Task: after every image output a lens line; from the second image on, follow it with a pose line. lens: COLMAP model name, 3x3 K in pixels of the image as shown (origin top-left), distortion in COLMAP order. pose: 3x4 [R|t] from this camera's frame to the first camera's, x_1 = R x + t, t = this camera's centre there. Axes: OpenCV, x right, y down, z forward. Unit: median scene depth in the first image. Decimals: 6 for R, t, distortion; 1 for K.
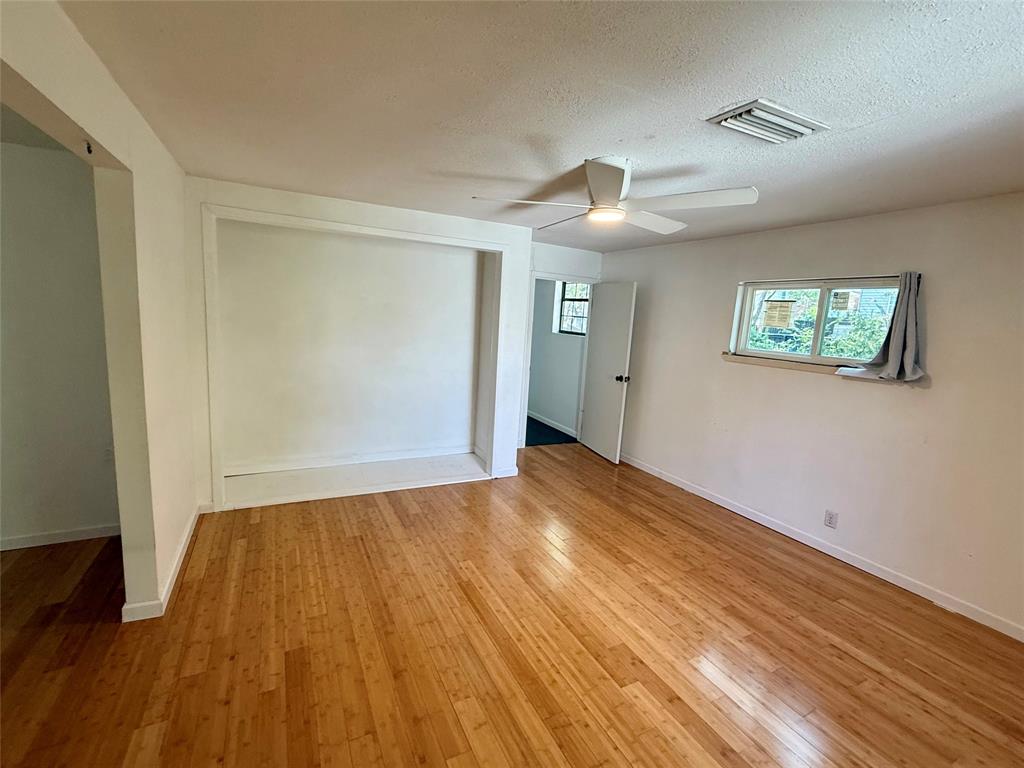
lens RADIAL K [[455.4, 0, 509.1], [0, 455.4, 383.2], [0, 0, 1]] dist [0.000394, 0.000116]
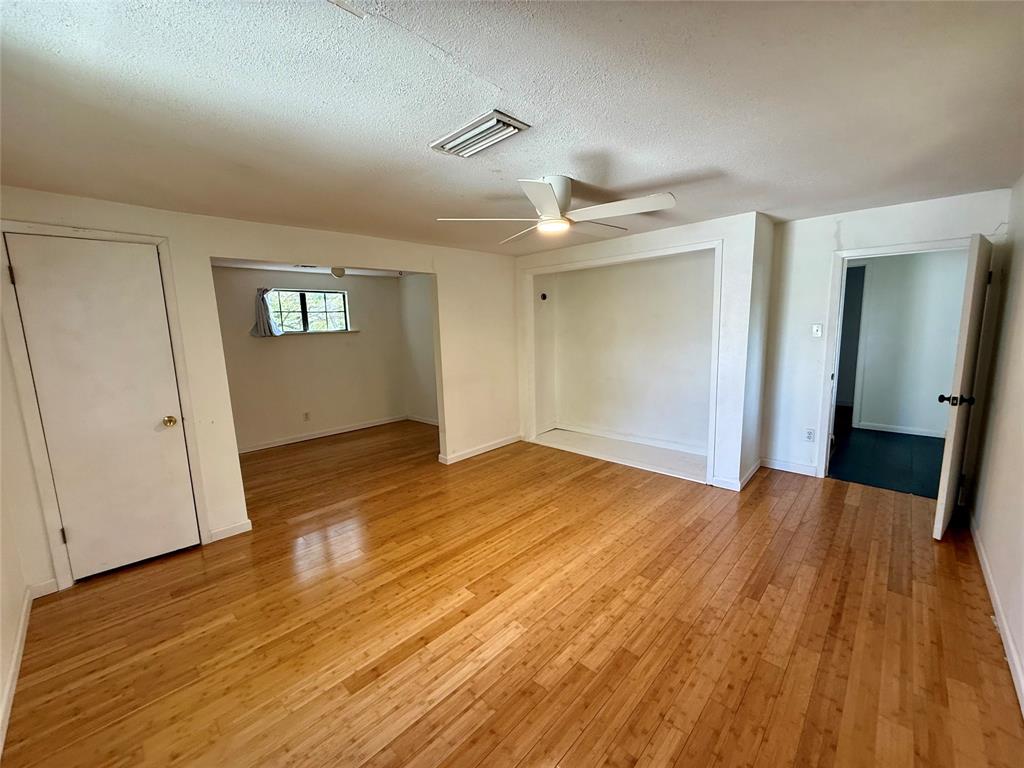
lens RADIAL K [[408.0, 0, 511.2], [0, 408.0, 385.2], [0, 0, 1]] dist [-0.000611, 0.000934]
pose [[0.330163, 0.072581, -0.941129, 1.044044], [-0.090867, 0.994853, 0.044847, -0.001358], [0.939540, 0.070711, 0.335059, 0.506876]]
